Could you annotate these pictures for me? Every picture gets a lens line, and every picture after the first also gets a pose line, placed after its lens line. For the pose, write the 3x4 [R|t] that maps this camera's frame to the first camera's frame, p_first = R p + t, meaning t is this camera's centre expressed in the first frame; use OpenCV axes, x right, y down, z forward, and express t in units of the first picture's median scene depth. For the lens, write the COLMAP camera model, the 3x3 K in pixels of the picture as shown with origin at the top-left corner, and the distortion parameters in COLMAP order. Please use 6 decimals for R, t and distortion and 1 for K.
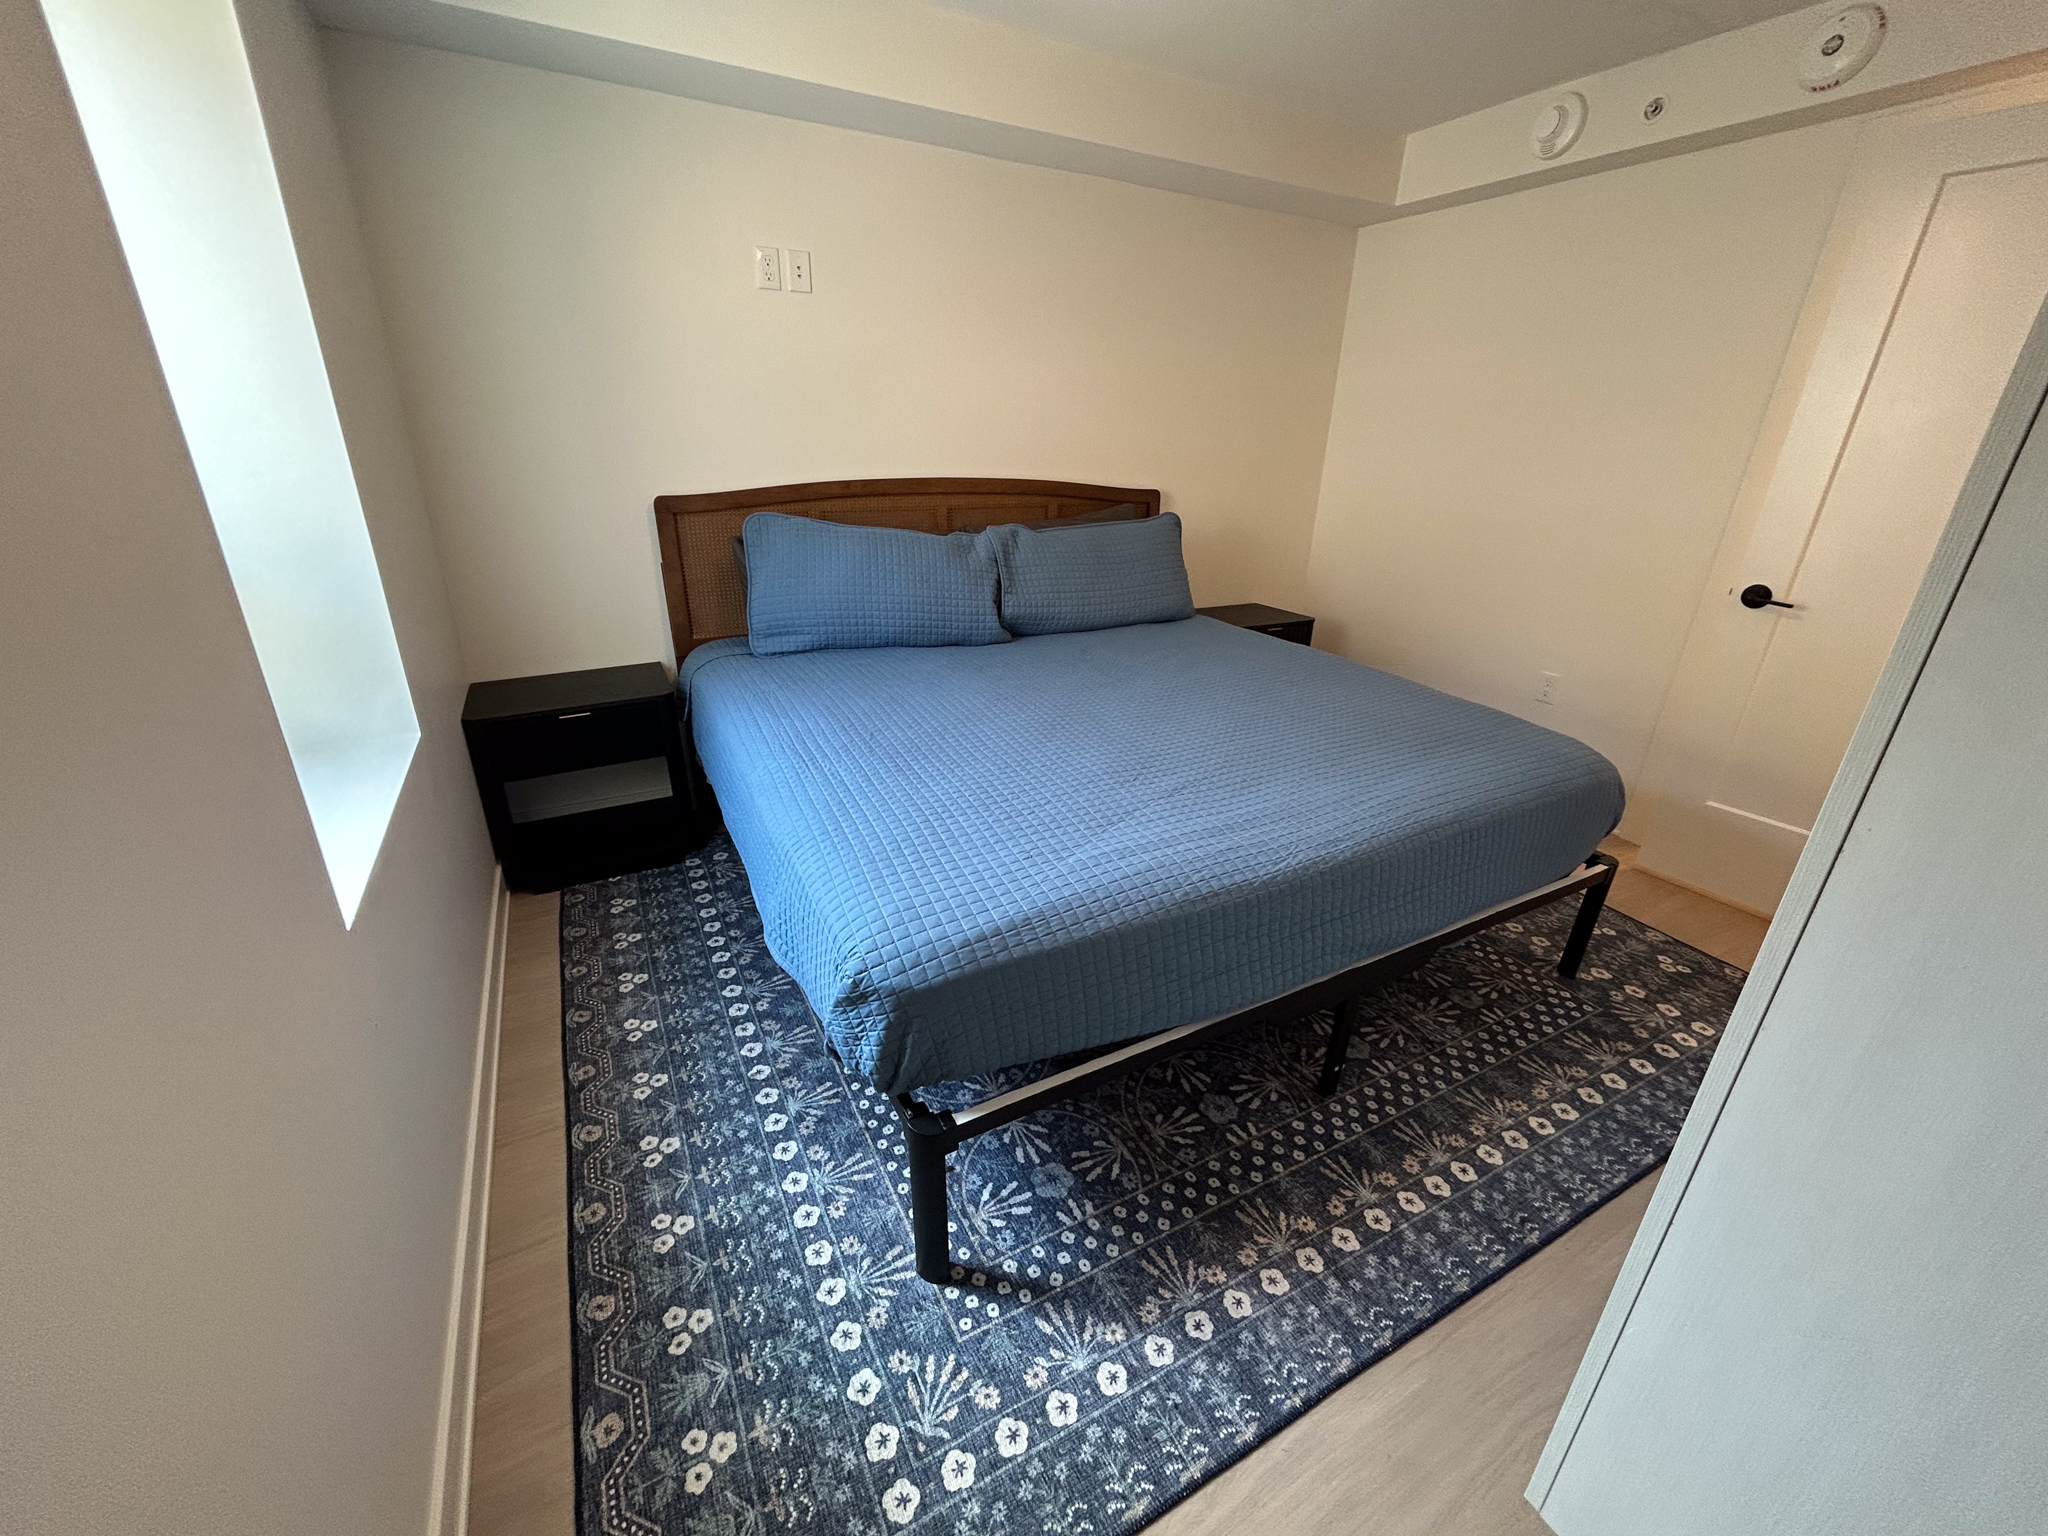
lens RADIAL K [[804.2, 0, 1054.5], [0, 804.2, 756.3], [0, 0, 1]] dist [-0.003048, 0.000200]
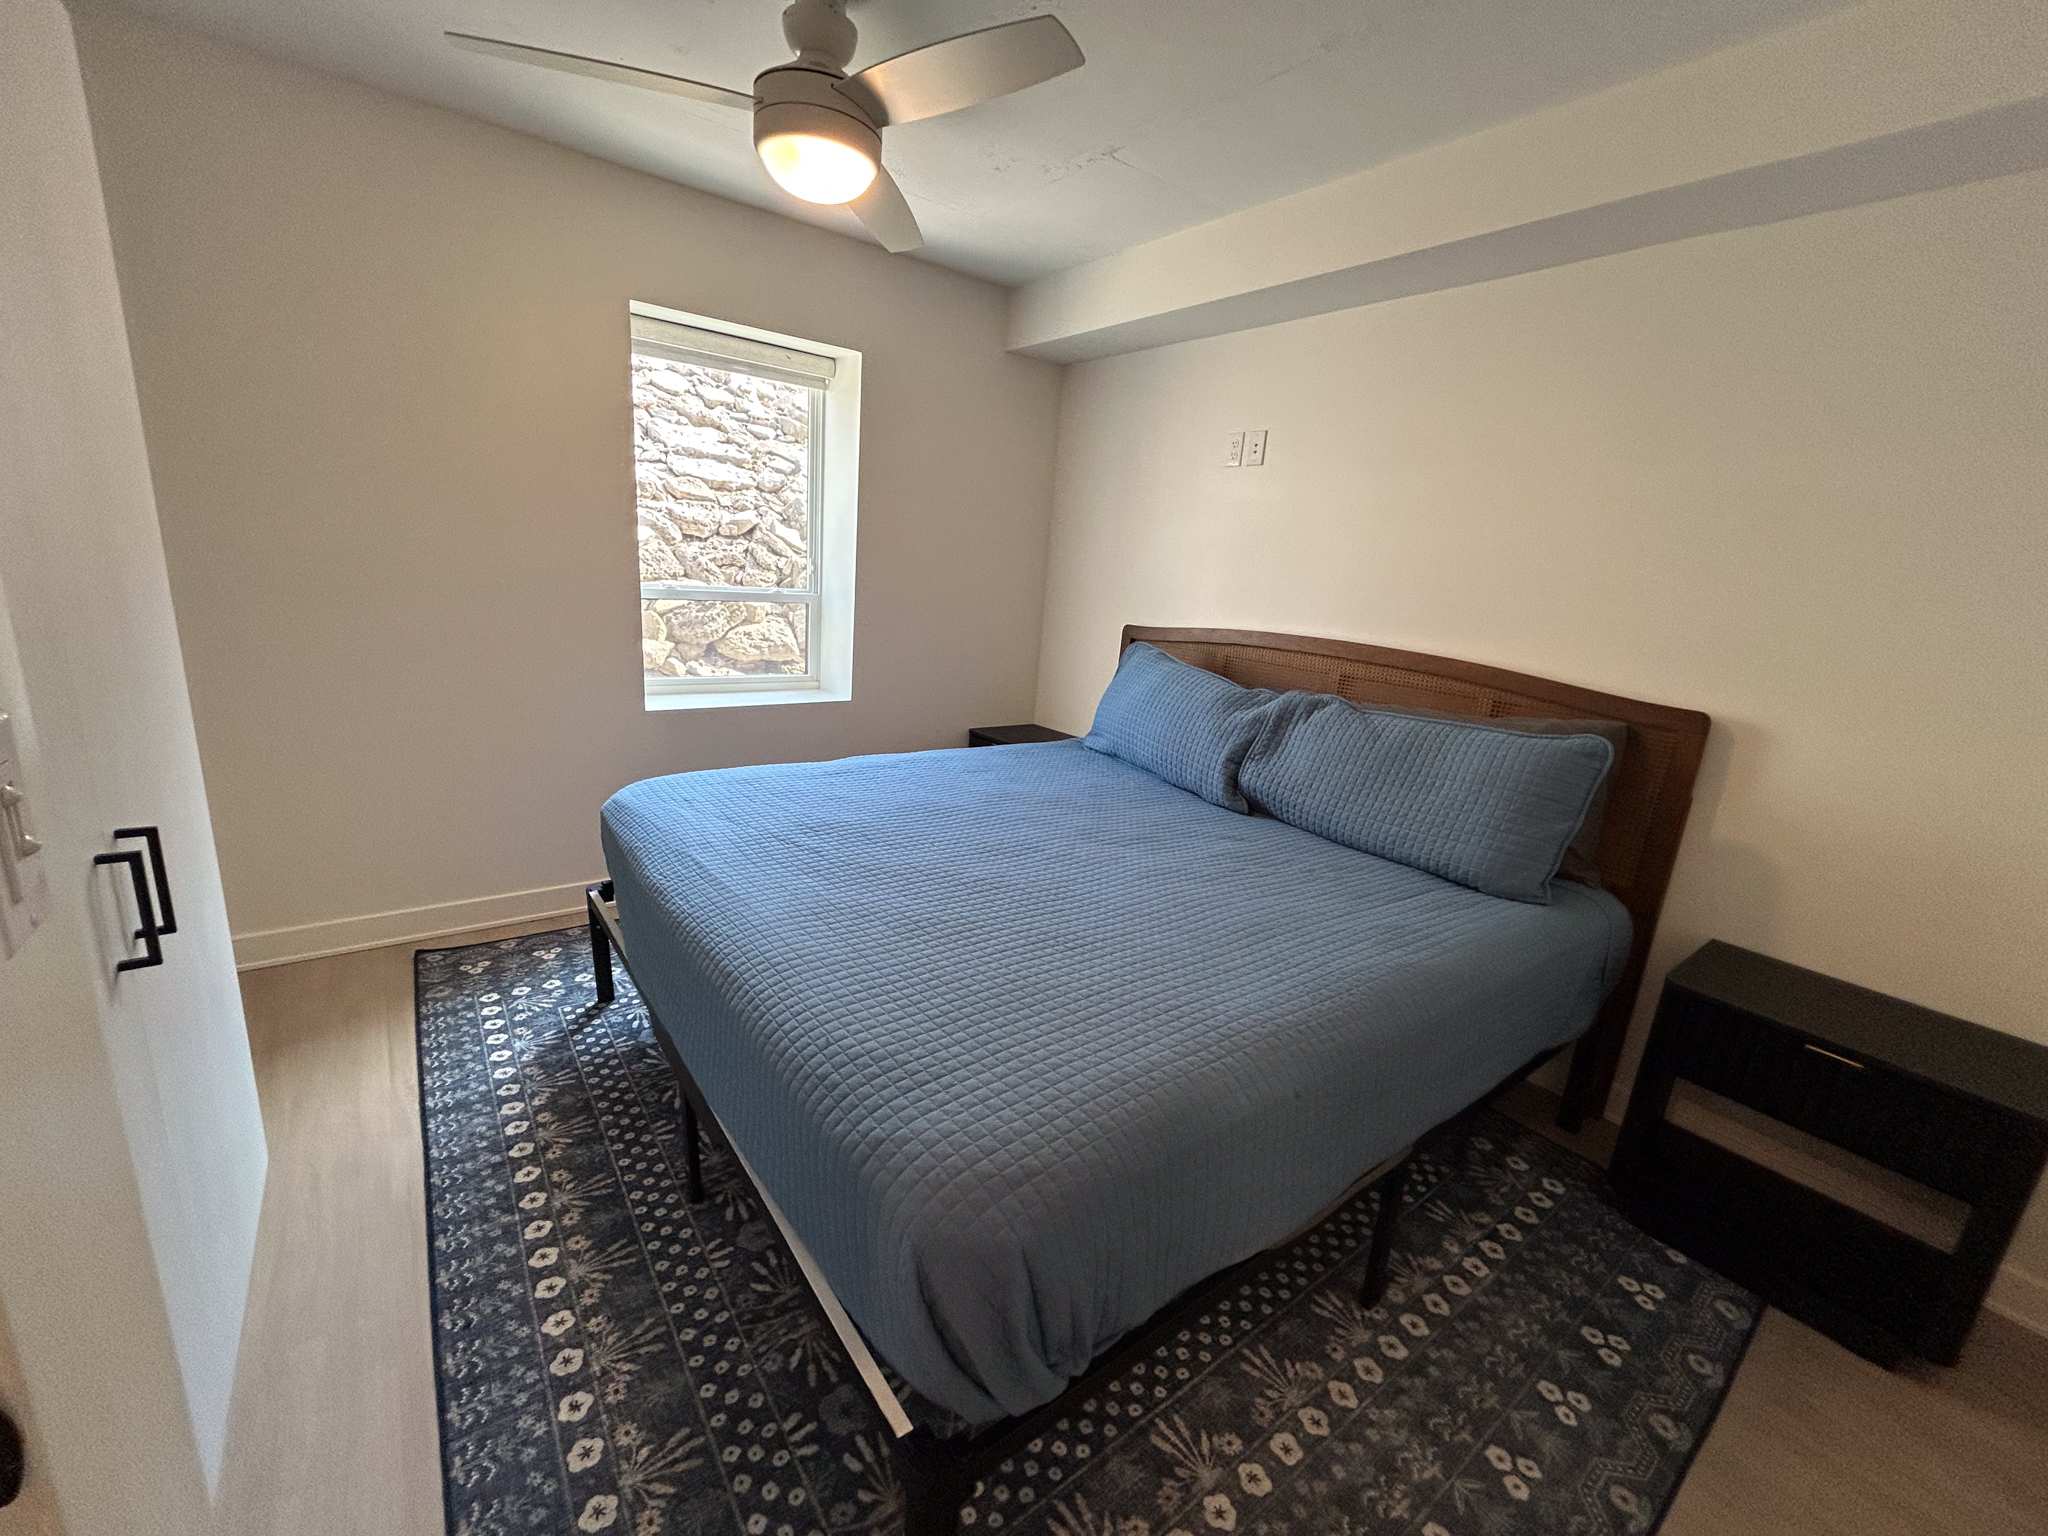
lens RADIAL K [[822.2, 0, 1024.0], [0, 822.2, 768.0], [0, 0, 1]] dist [0.000018, 0.000034]
pose [[0.146400, 0.222242, -0.963938, 1.467540], [-0.435441, 0.889432, 0.138931, -0.404097], [0.888233, 0.399398, 0.226986, 1.112422]]
